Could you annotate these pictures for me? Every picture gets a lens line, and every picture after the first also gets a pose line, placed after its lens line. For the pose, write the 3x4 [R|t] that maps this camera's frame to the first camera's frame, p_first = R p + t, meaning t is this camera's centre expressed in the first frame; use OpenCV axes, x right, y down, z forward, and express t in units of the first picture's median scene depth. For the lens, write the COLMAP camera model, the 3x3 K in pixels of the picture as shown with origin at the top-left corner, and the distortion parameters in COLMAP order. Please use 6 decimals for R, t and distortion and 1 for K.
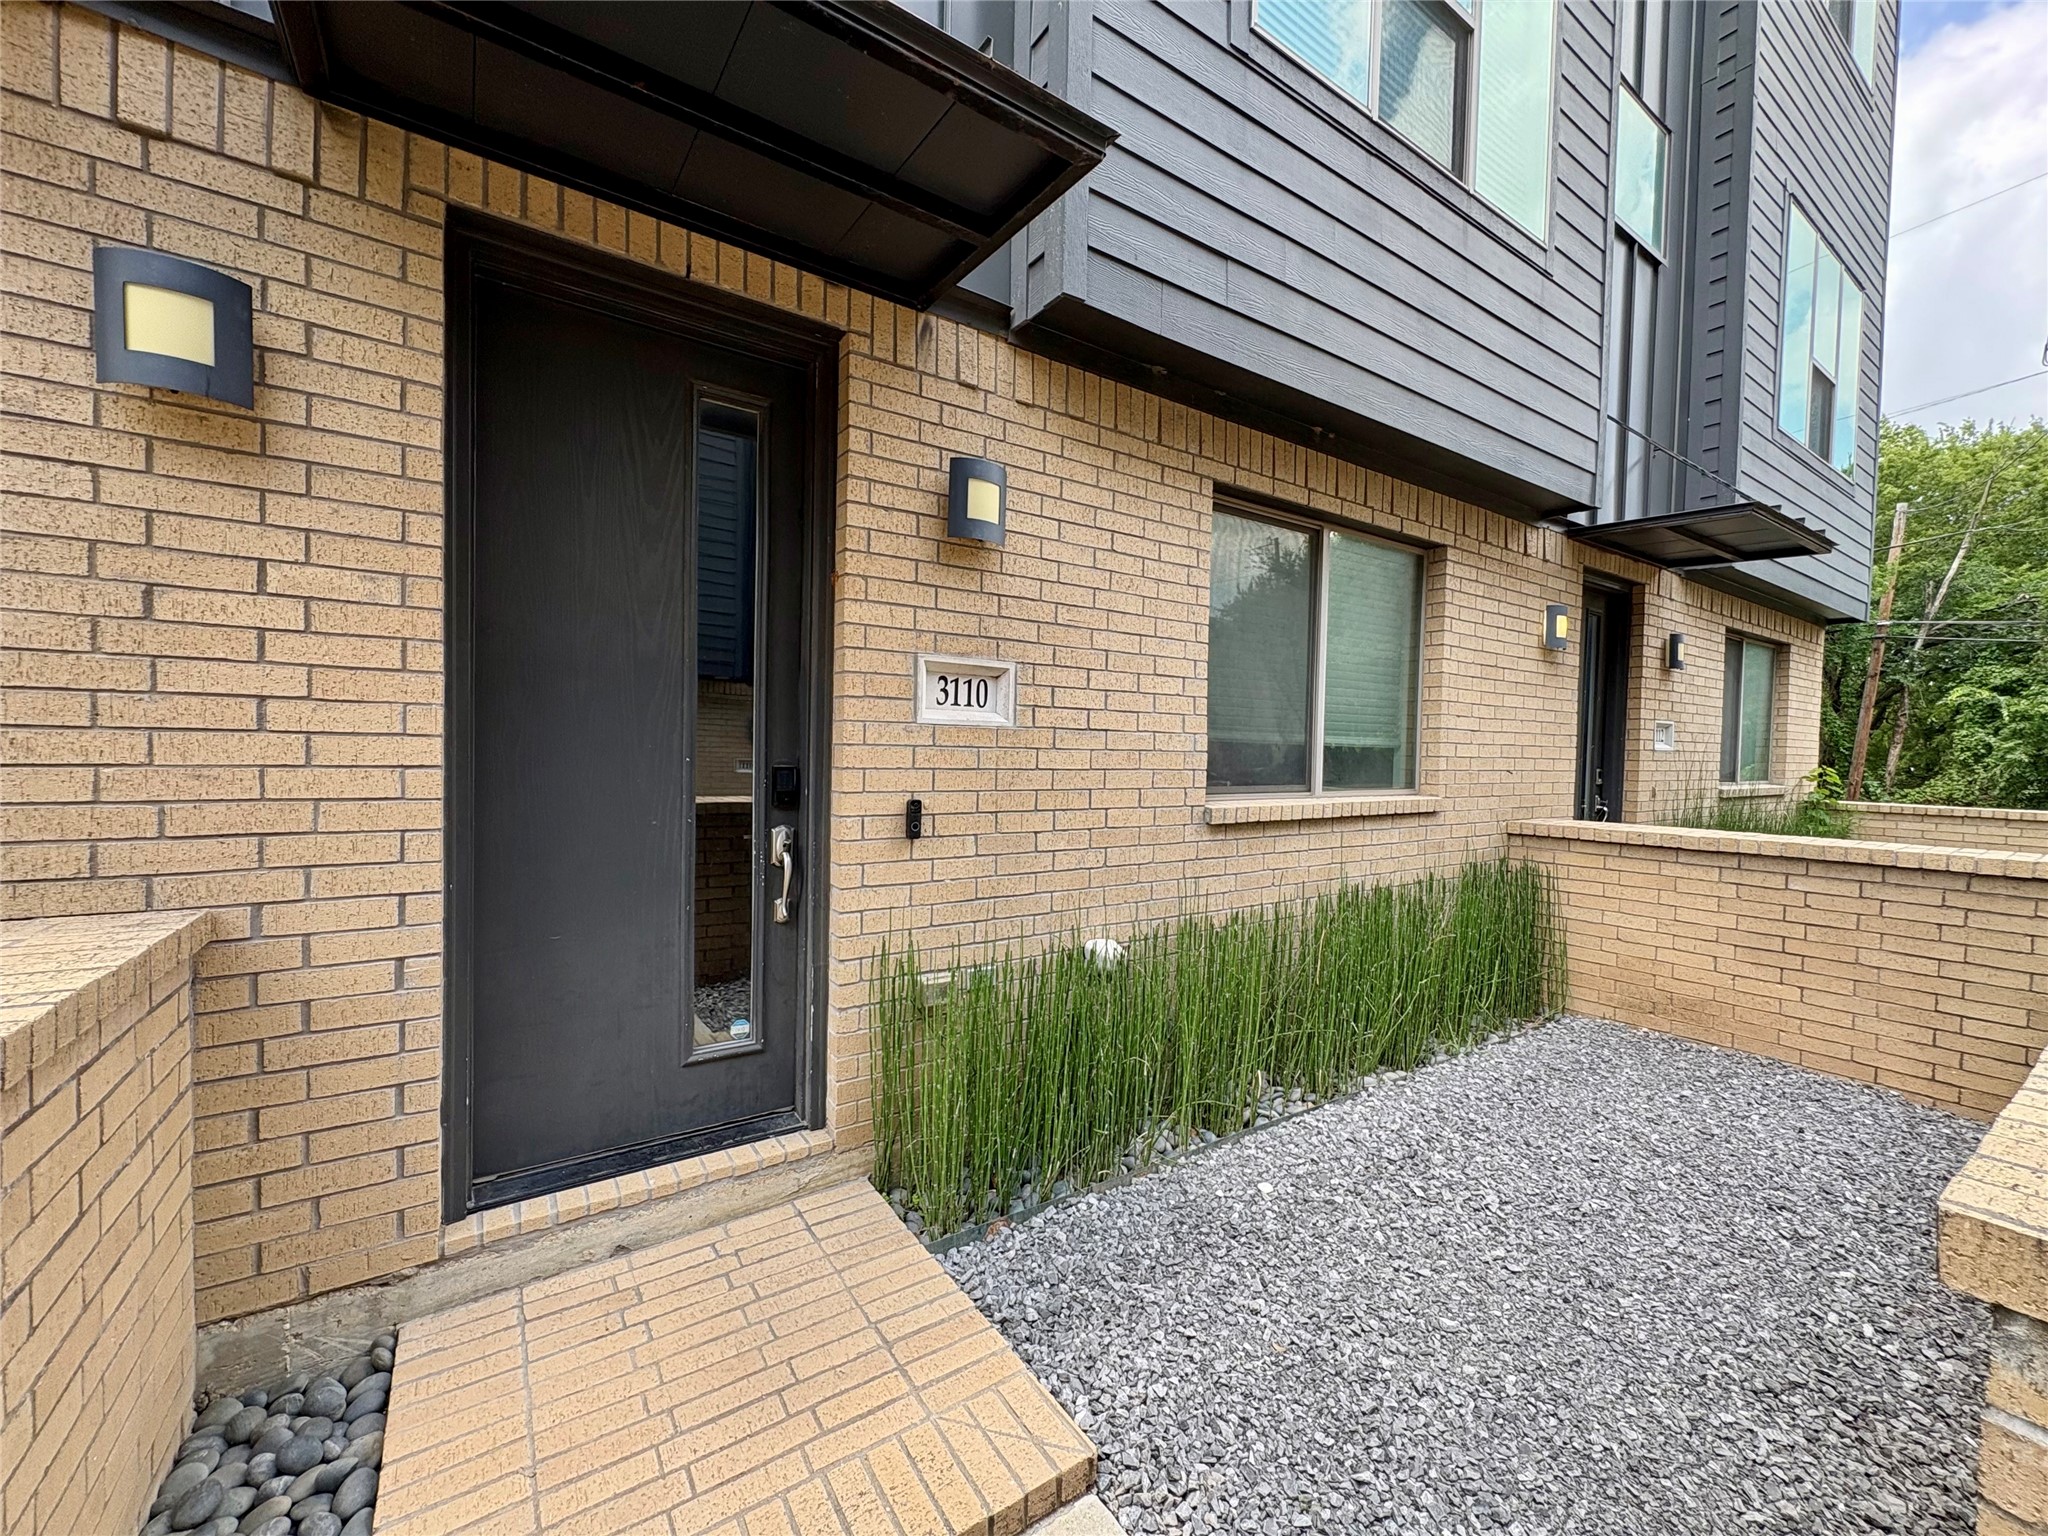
lens RADIAL K [[819.2, 0, 1023.2], [0, 819.2, 764.5], [0, 0, 1]] dist [-0.002841, -0.000505]
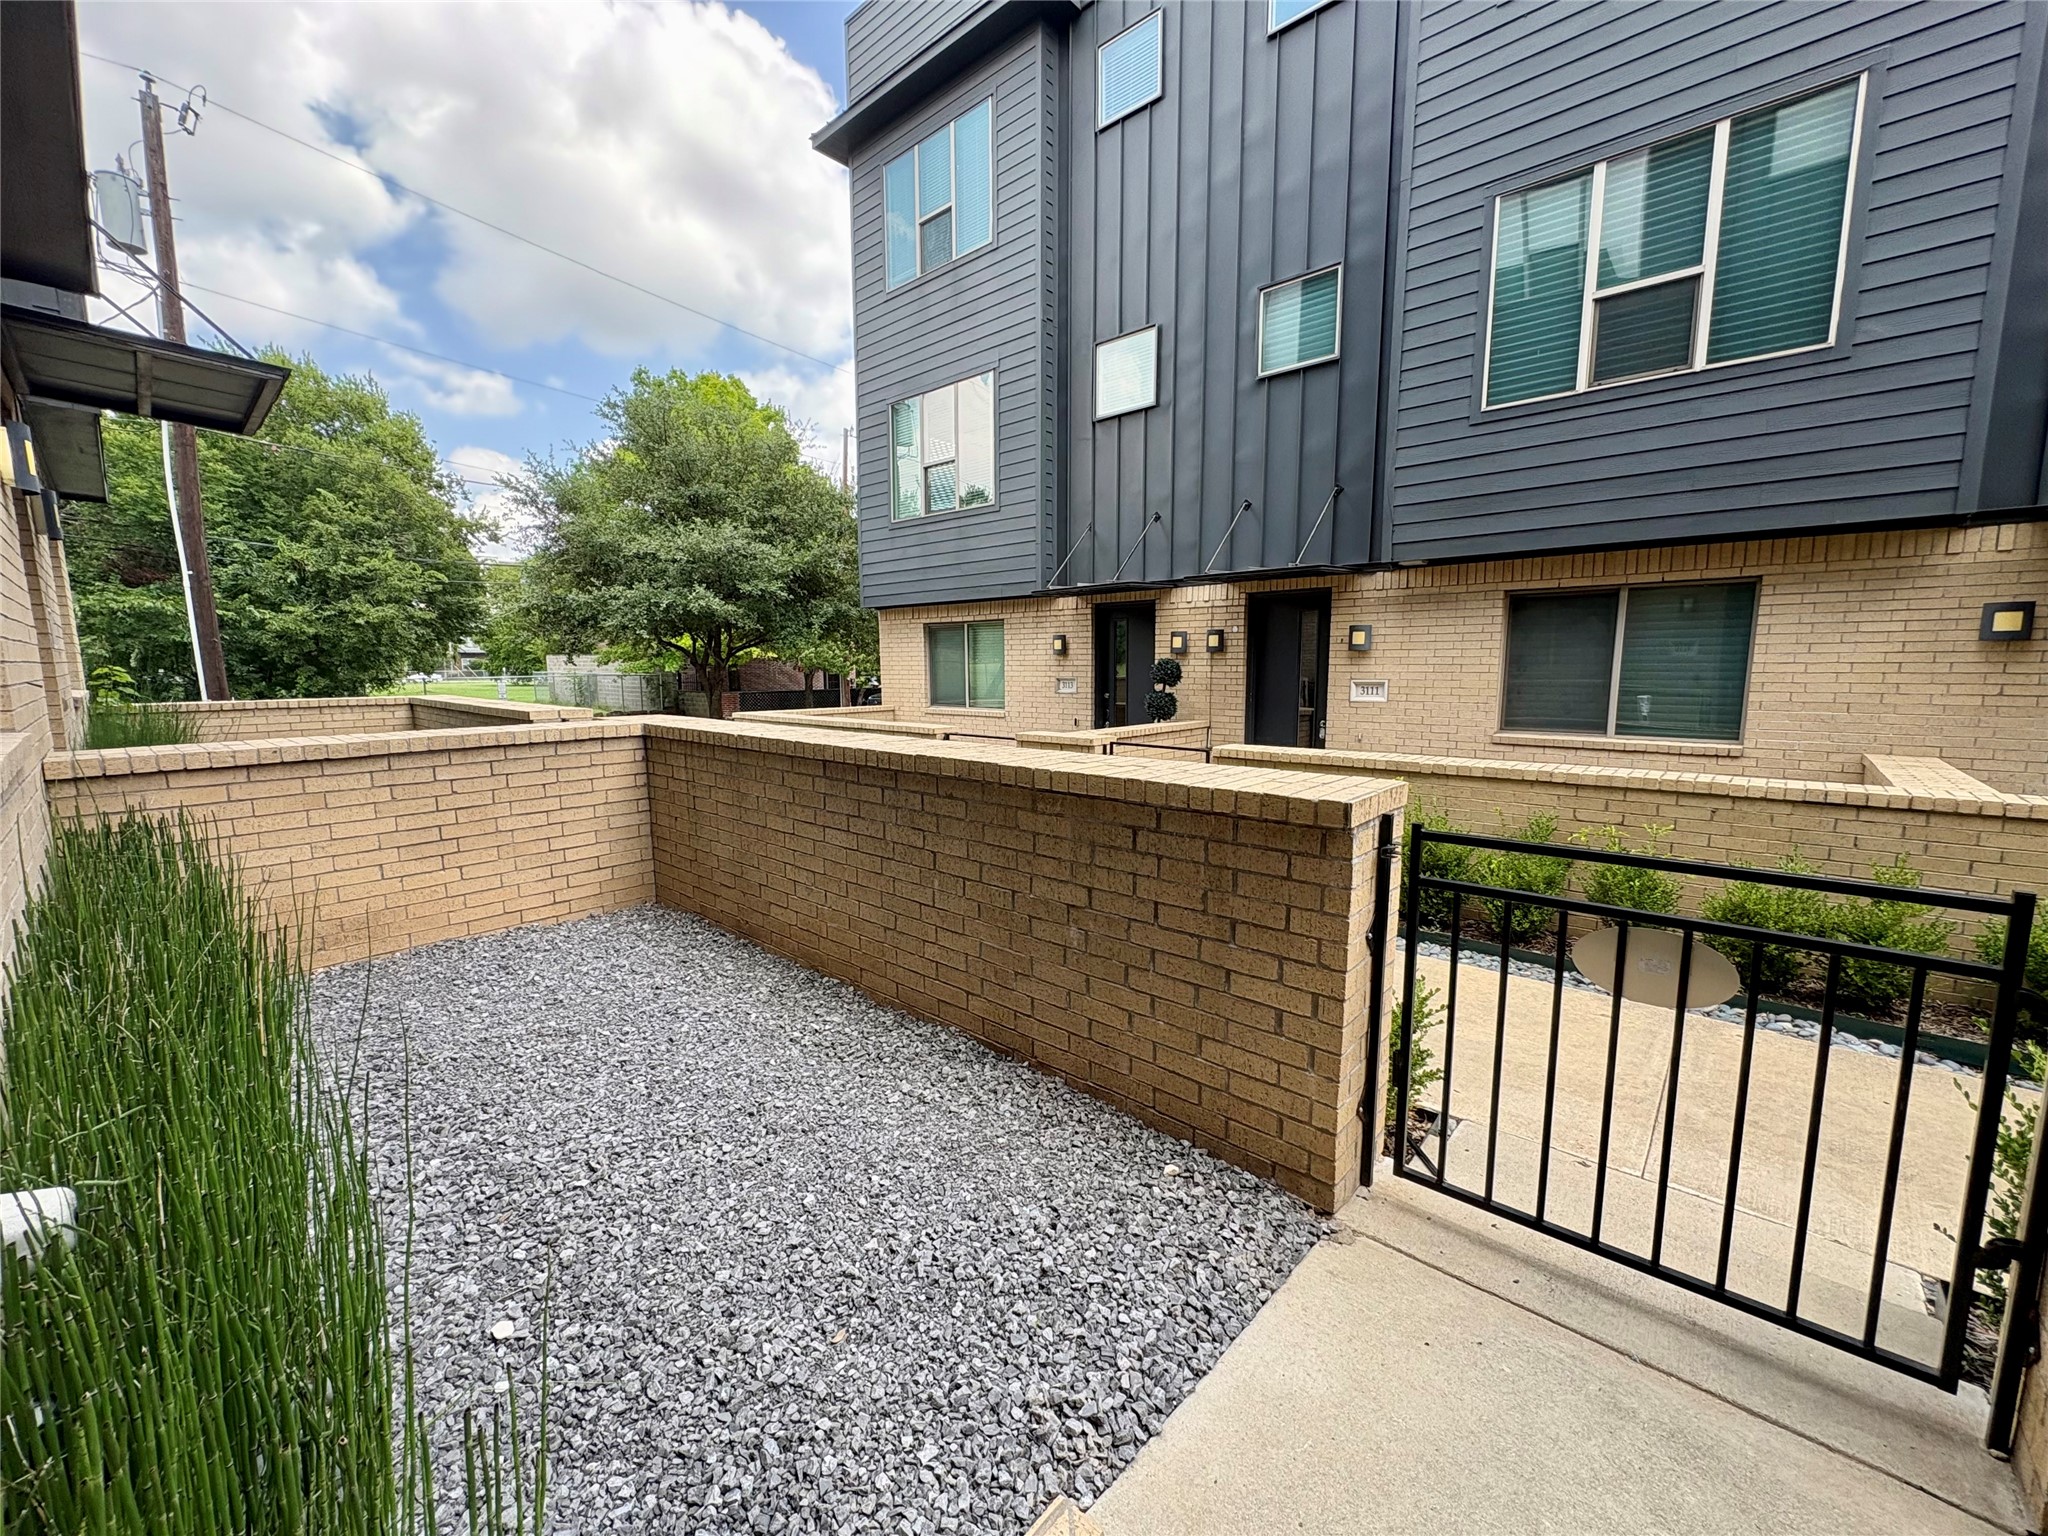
lens RADIAL K [[819.2, 0, 1024.2], [0, 819.2, 766.1], [0, 0, 1]] dist [-0.002841, -0.000505]
pose [[-0.237647, -0.144955, 0.960475, -0.251649], [0.020691, 0.987823, 0.154202, -0.012223], [-0.971131, 0.056519, -0.231754, 0.505872]]
